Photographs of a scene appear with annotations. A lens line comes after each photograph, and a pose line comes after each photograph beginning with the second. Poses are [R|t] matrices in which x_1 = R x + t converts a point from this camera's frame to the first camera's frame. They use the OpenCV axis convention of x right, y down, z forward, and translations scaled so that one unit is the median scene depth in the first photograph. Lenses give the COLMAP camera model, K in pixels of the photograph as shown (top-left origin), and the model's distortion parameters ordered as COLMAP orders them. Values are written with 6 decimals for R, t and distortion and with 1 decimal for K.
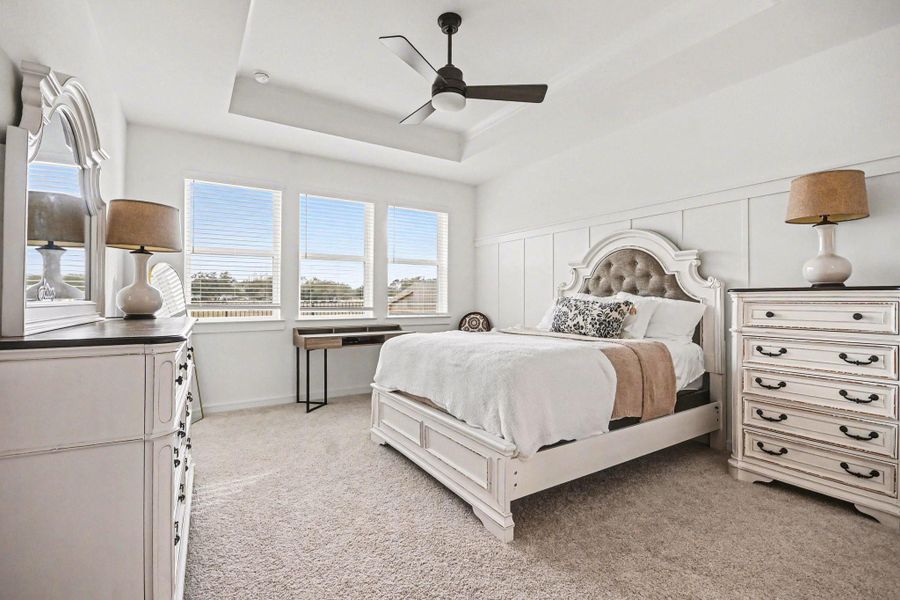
lens RADIAL K [[403.1, 0, 449.7], [0, 403.1, 300.5], [0, 0, 1]] dist [0.001347, -0.001086]
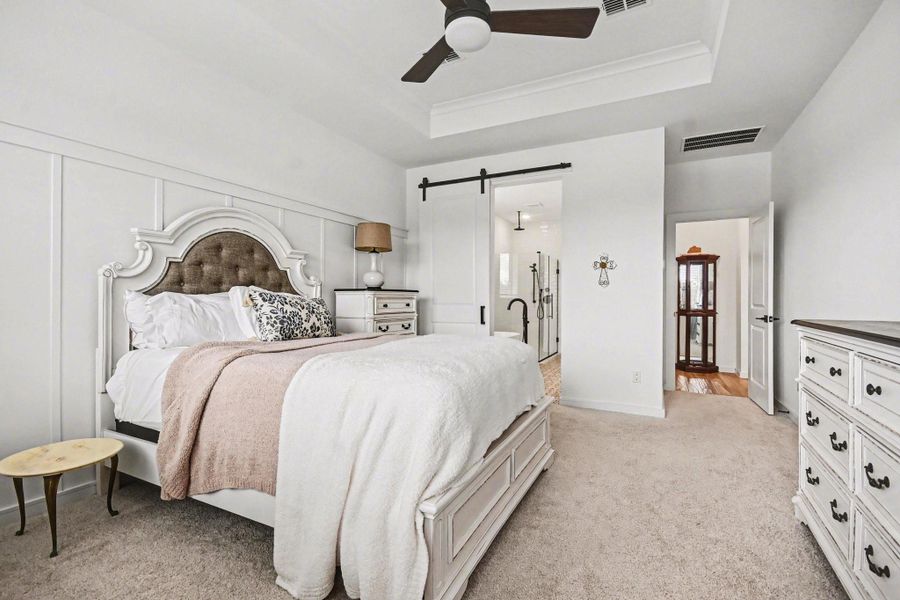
lens RADIAL K [[403.1, 0, 451.0], [0, 403.1, 296.8], [0, 0, 1]] dist [0.001347, -0.001086]
pose [[-0.499615, -0.002100, 0.866245, -0.535942], [-0.005805, 0.999983, -0.000924, -0.000645], [-0.866228, -0.005490, -0.499619, 1.167909]]
